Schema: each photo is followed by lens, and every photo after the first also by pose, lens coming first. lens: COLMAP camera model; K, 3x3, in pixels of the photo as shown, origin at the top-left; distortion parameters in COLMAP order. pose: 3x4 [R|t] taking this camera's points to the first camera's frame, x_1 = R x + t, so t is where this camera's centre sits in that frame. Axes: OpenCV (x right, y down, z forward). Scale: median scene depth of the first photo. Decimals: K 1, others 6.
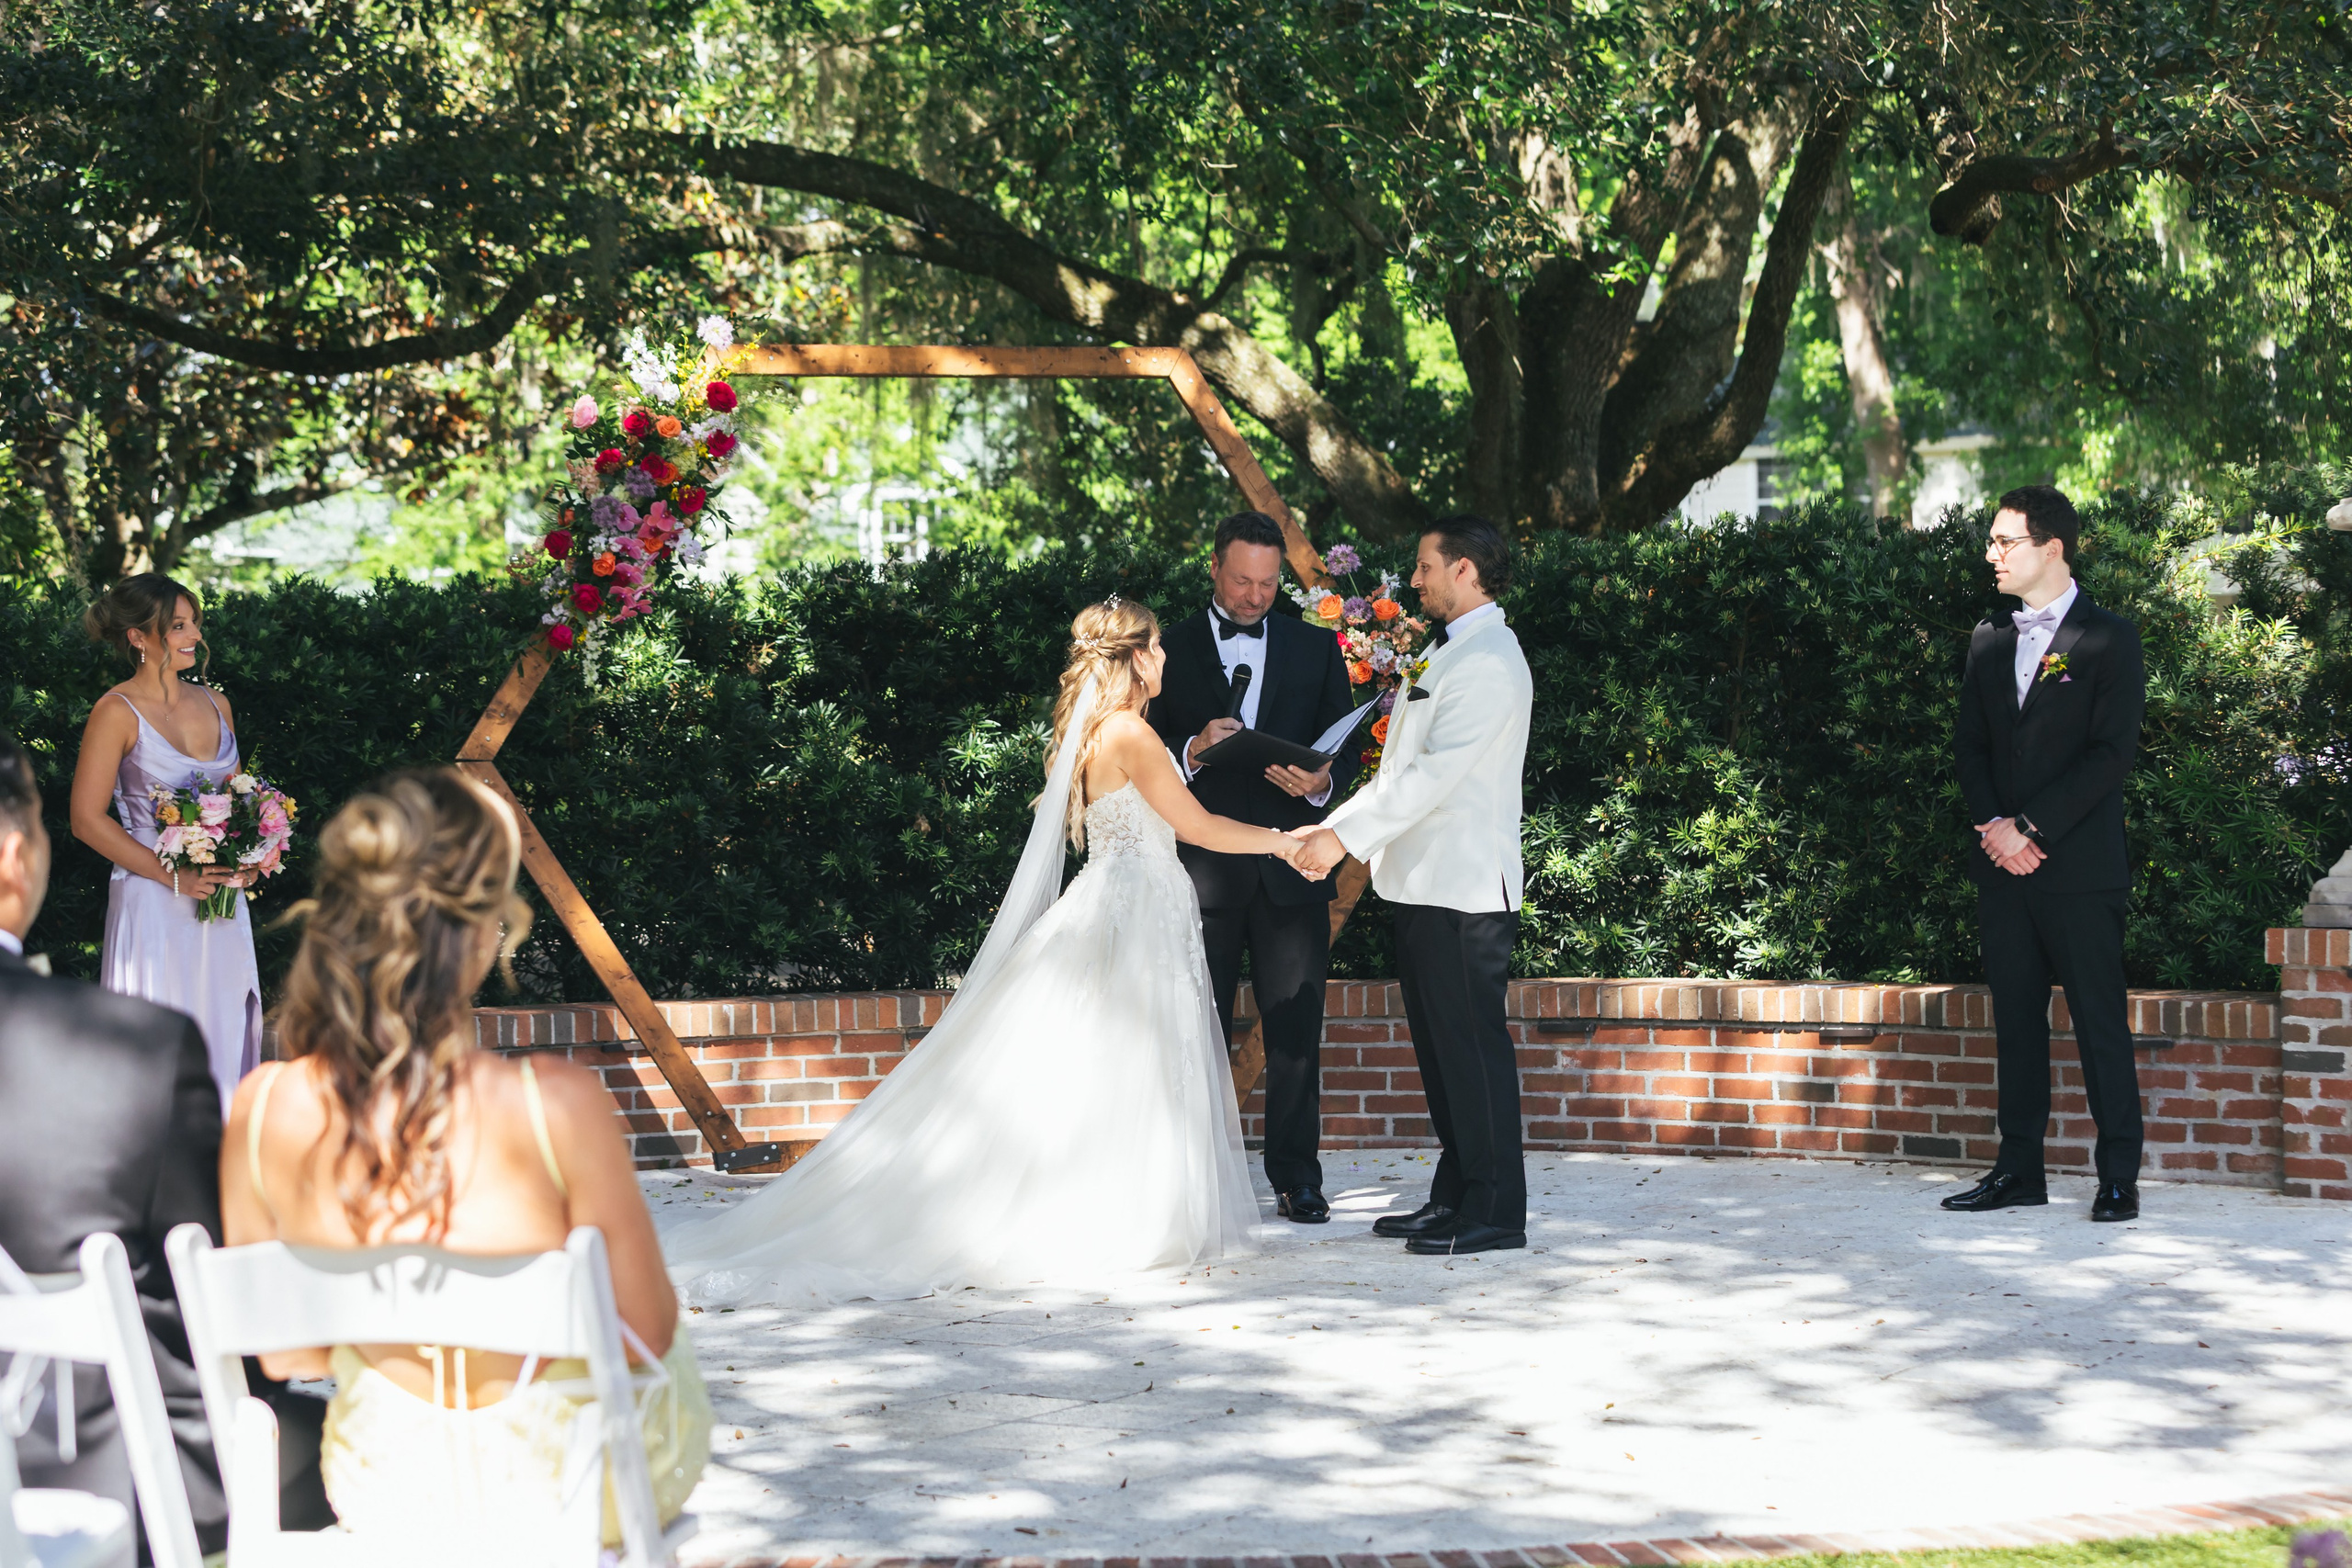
lens RADIAL K [[4904.1, 0, 1180.0], [0, 4904.1, 803.2], [0, 0, 1]] dist [-0.074871, 0.000000]
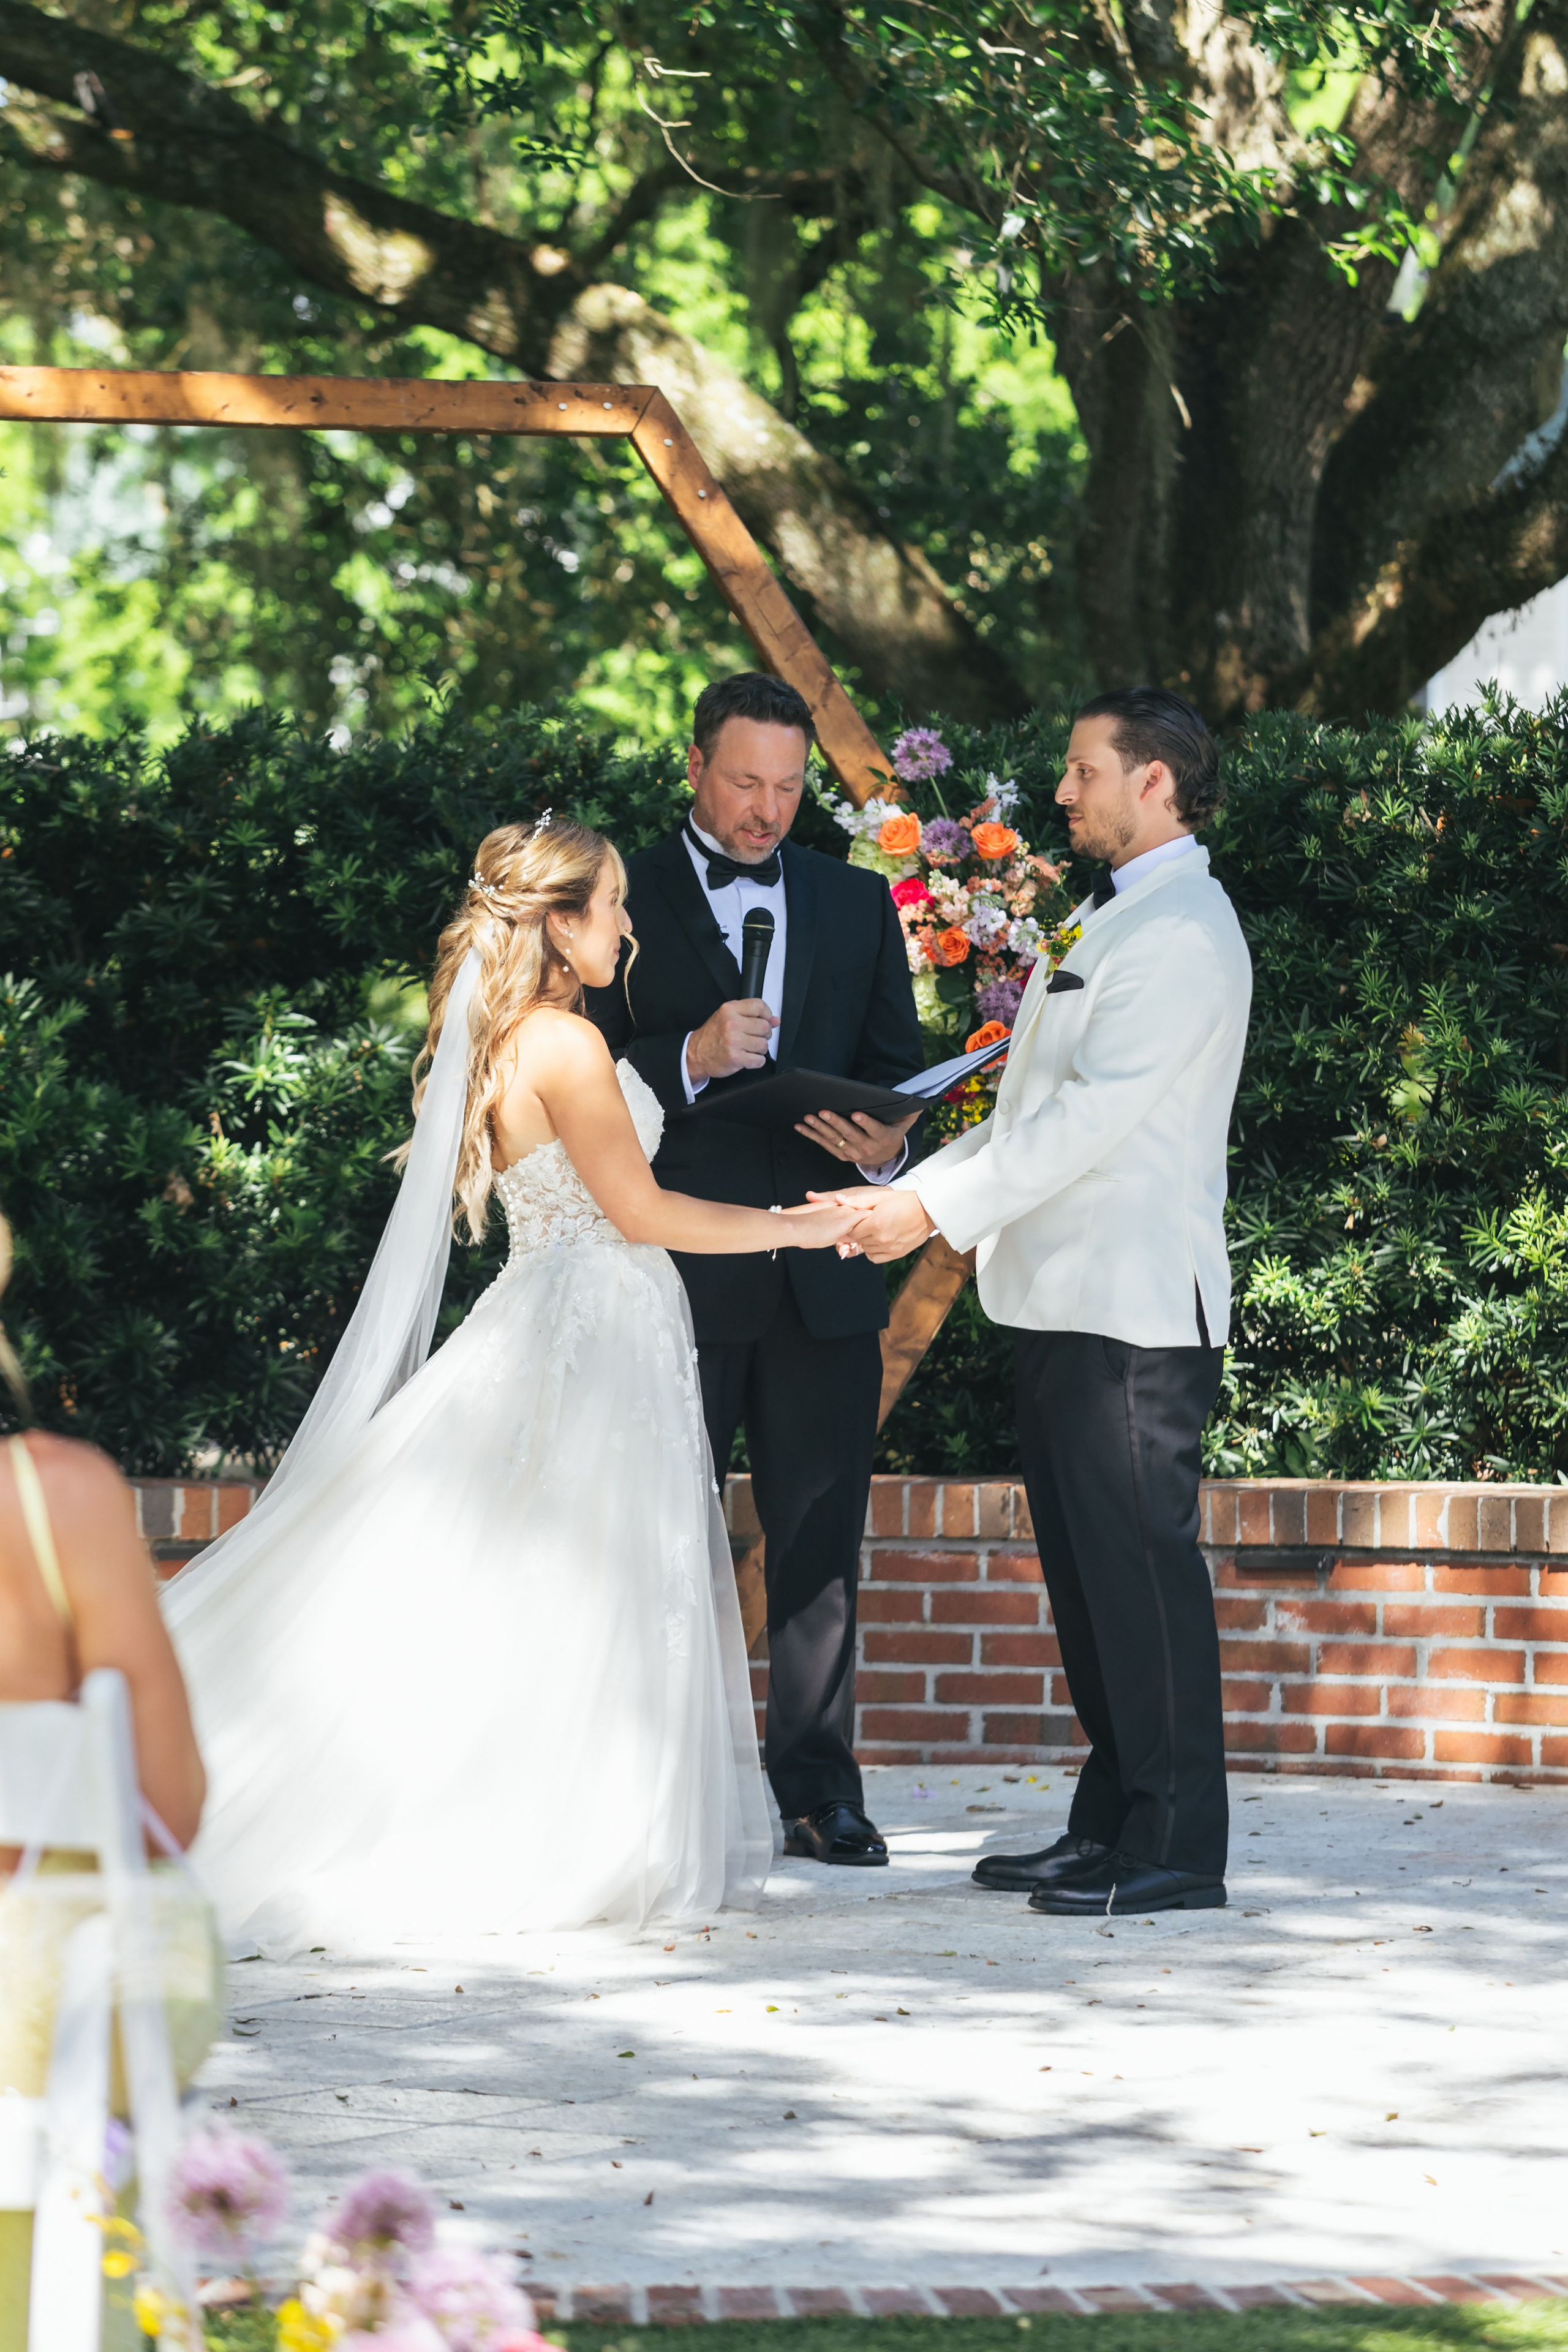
lens RADIAL K [[9767.4, 0, 783.9], [0, 9767.4, 1177.9], [0, 0, 1]] dist [-0.395089, 0.000000]
pose [[0.998997, 0.021998, 0.039011, -0.027558], [-0.021876, 0.999754, -0.003535, 0.005413], [-0.039079, 0.002678, 0.999233, -0.163220]]
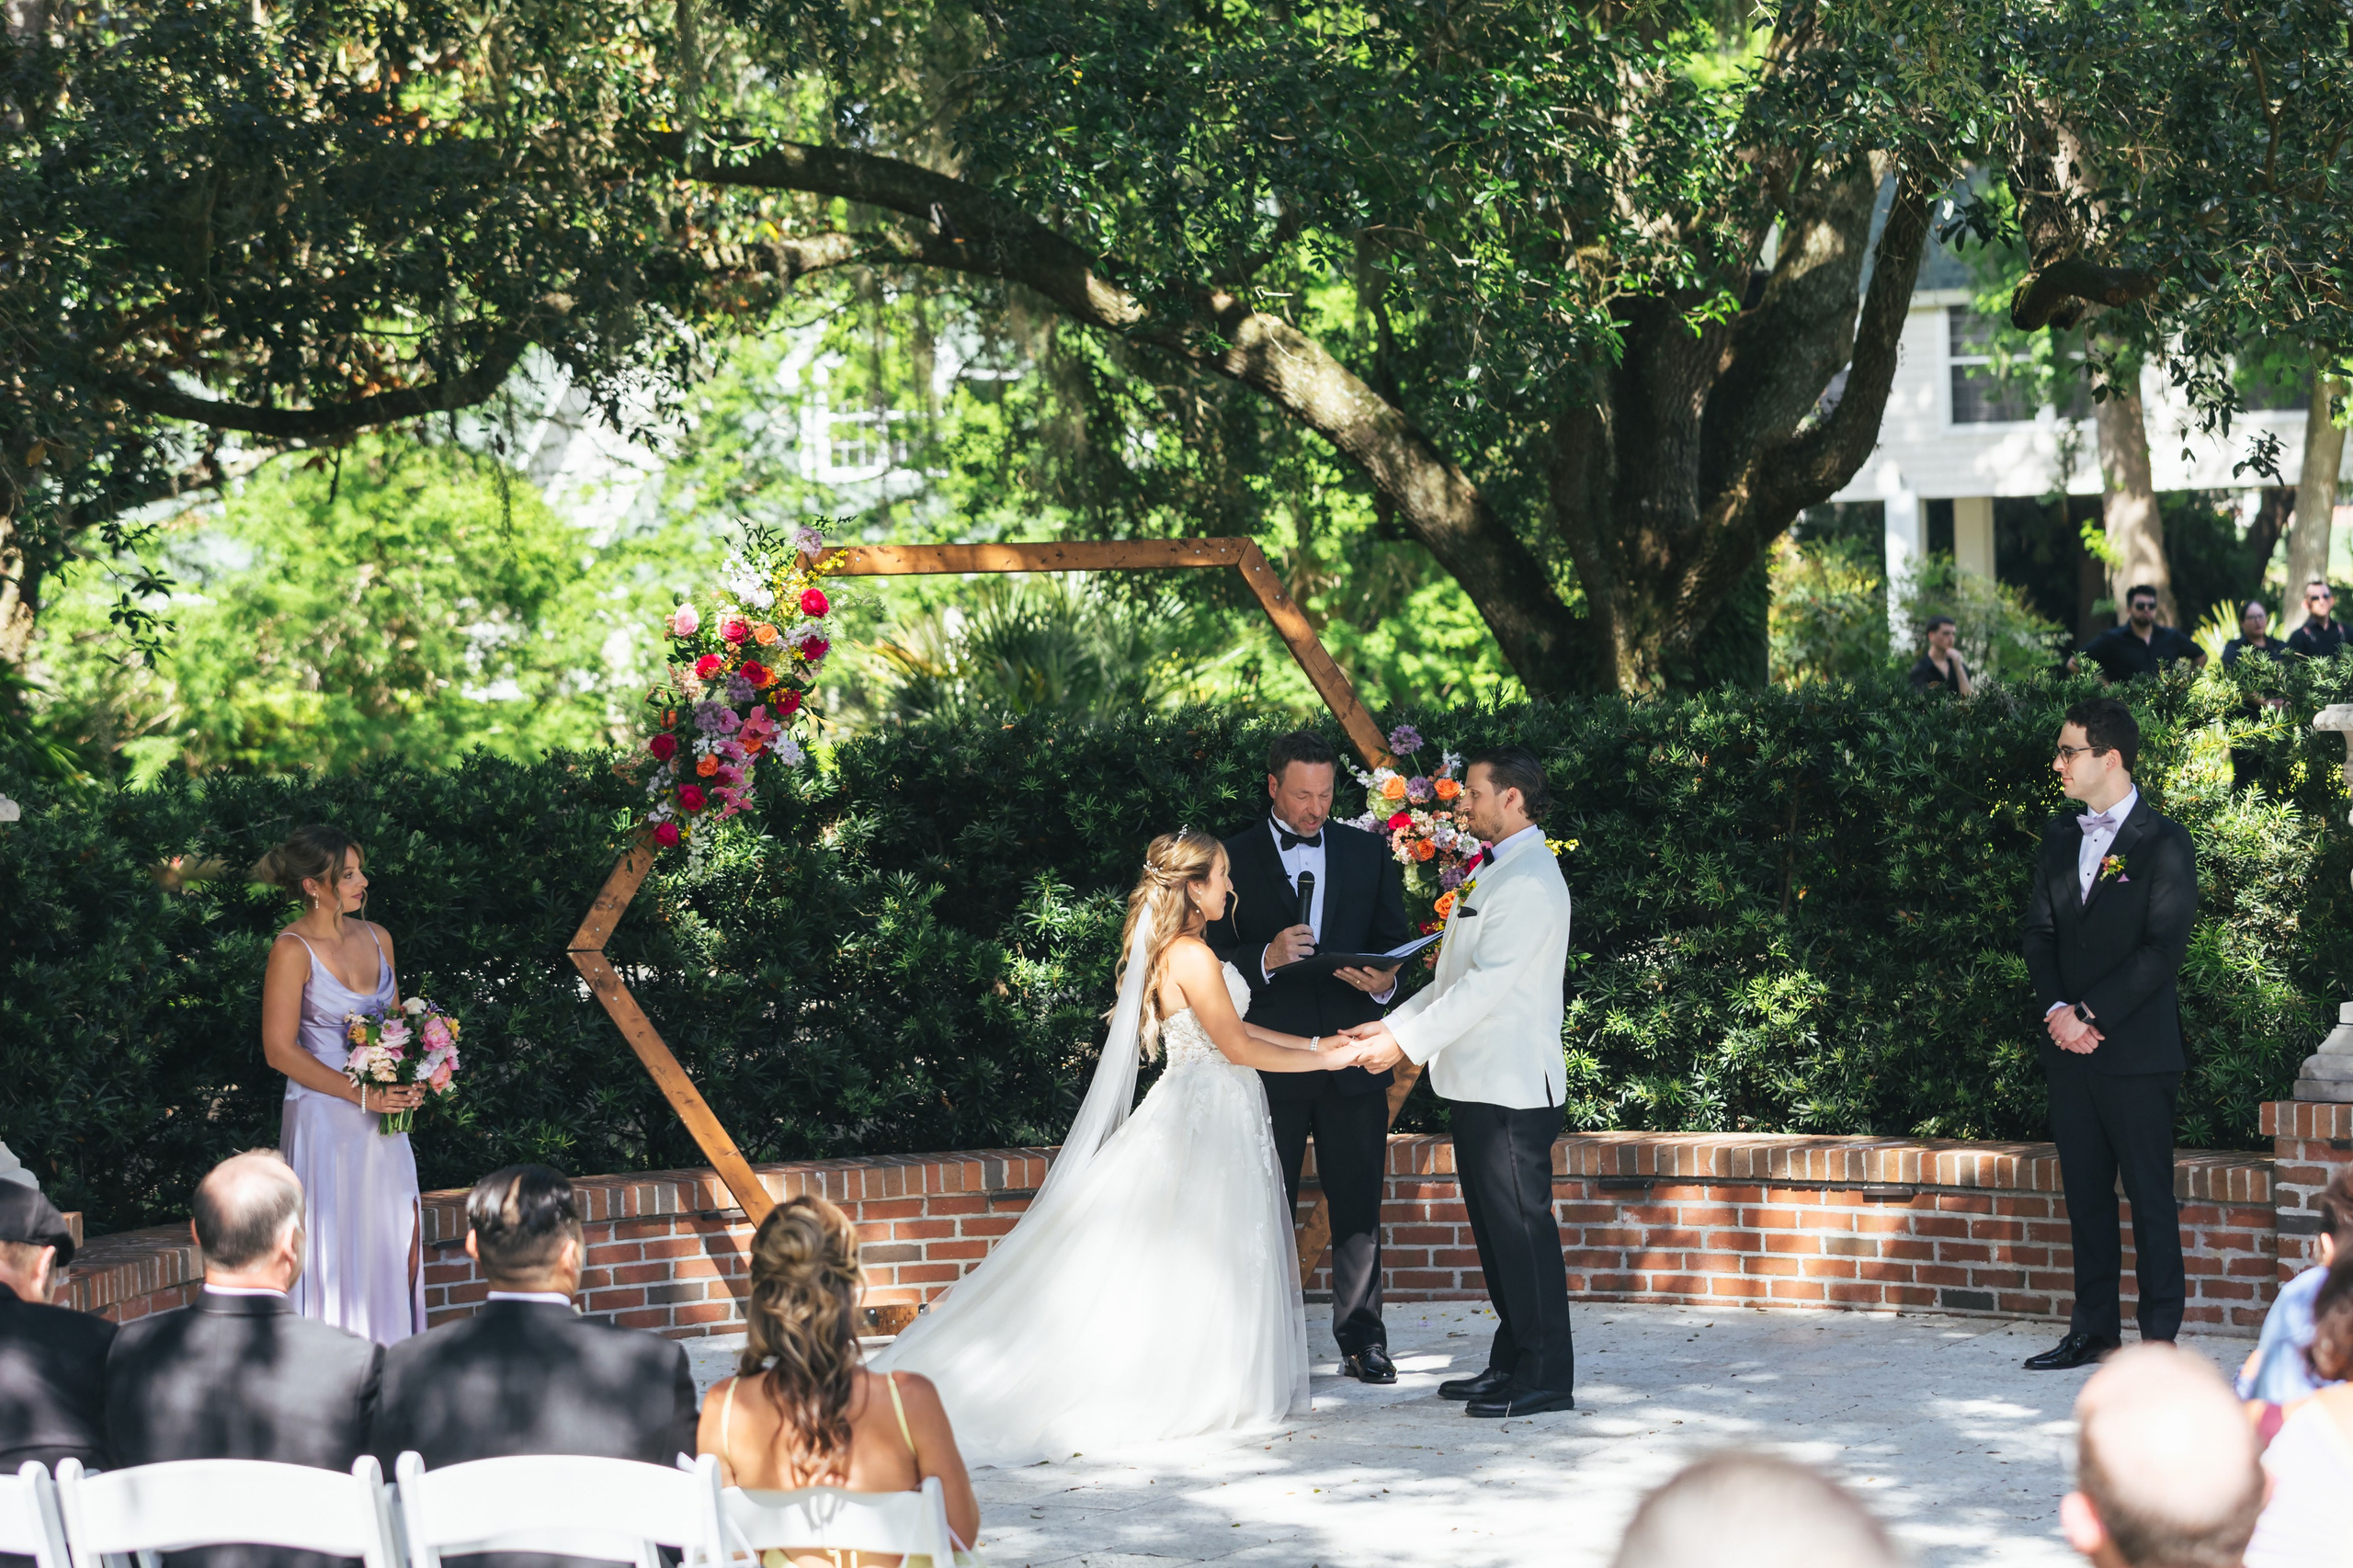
lens RADIAL K [[6782.6, 0, 1167.2], [0, 6782.6, 786.4], [0, 0, 1]] dist [-0.155841, 0.000000]
pose [[0.999912, -0.012070, -0.005525, -0.009661], [0.012152, 0.999812, 0.015103, -0.062344], [0.005341, -0.015169, 0.999871, -0.443088]]
